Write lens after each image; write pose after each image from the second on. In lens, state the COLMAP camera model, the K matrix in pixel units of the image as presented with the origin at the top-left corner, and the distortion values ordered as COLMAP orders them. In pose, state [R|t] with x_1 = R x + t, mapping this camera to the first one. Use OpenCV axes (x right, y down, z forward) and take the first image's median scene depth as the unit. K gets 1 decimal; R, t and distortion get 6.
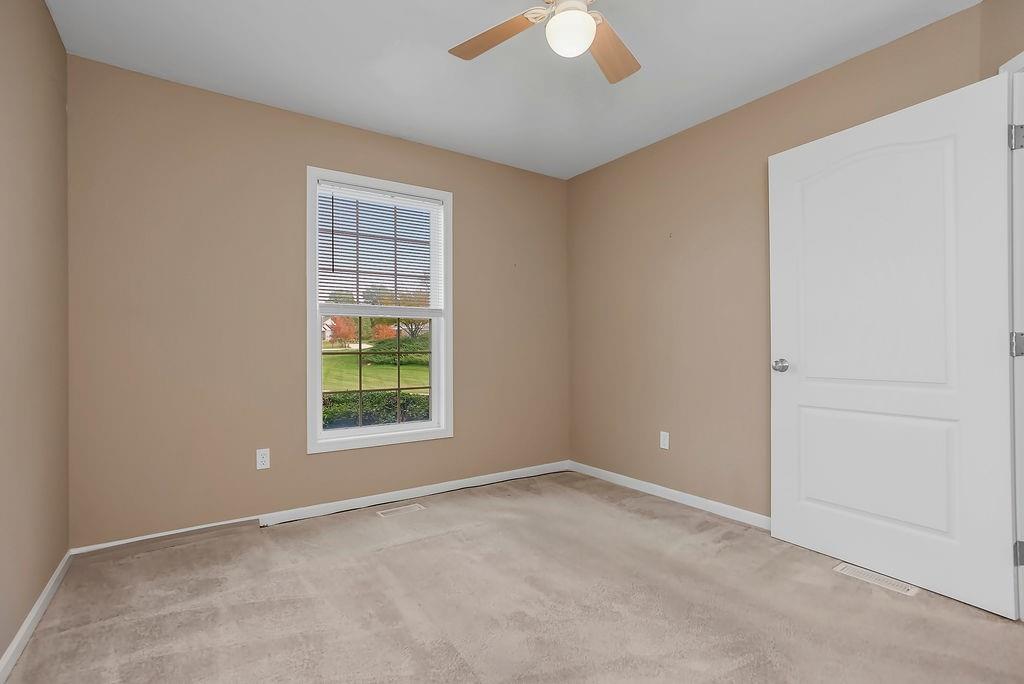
lens RADIAL K [[472.6, 0, 513.2], [0, 472.6, 348.9], [0, 0, 1]] dist [0.000158, 0.002418]
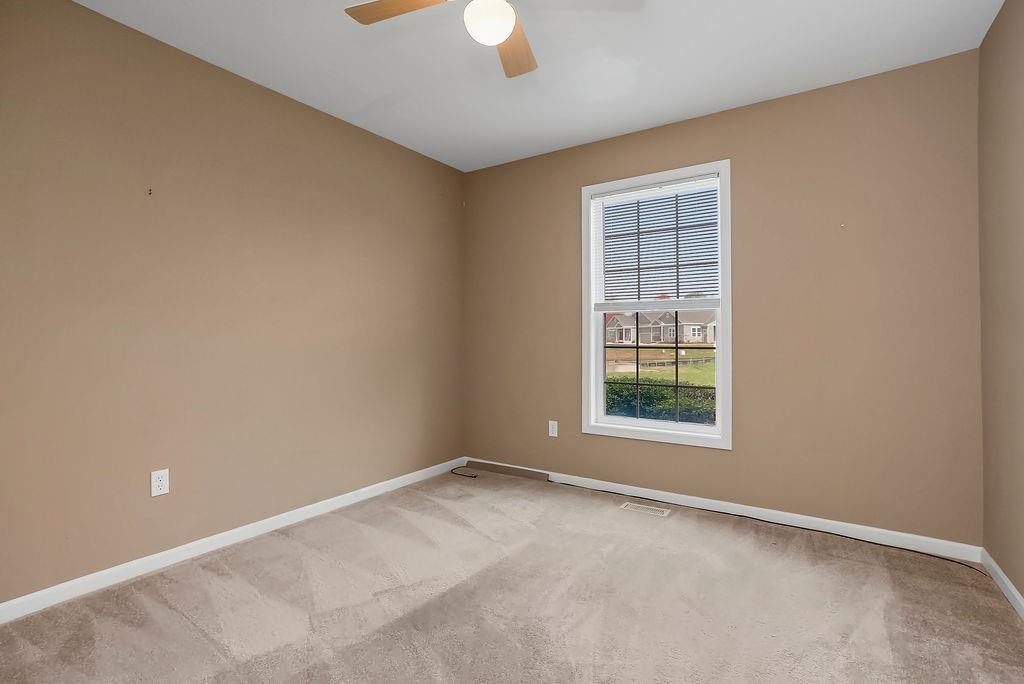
lens RADIAL K [[472.6, 0, 516.4], [0, 472.6, 334.2], [0, 0, 1]] dist [0.000158, 0.002418]
pose [[0.402375, -0.005327, -0.915459, 0.519526], [-0.010819, 0.999886, -0.010574, -0.005476], [0.915411, 0.014159, 0.402272, 0.339526]]
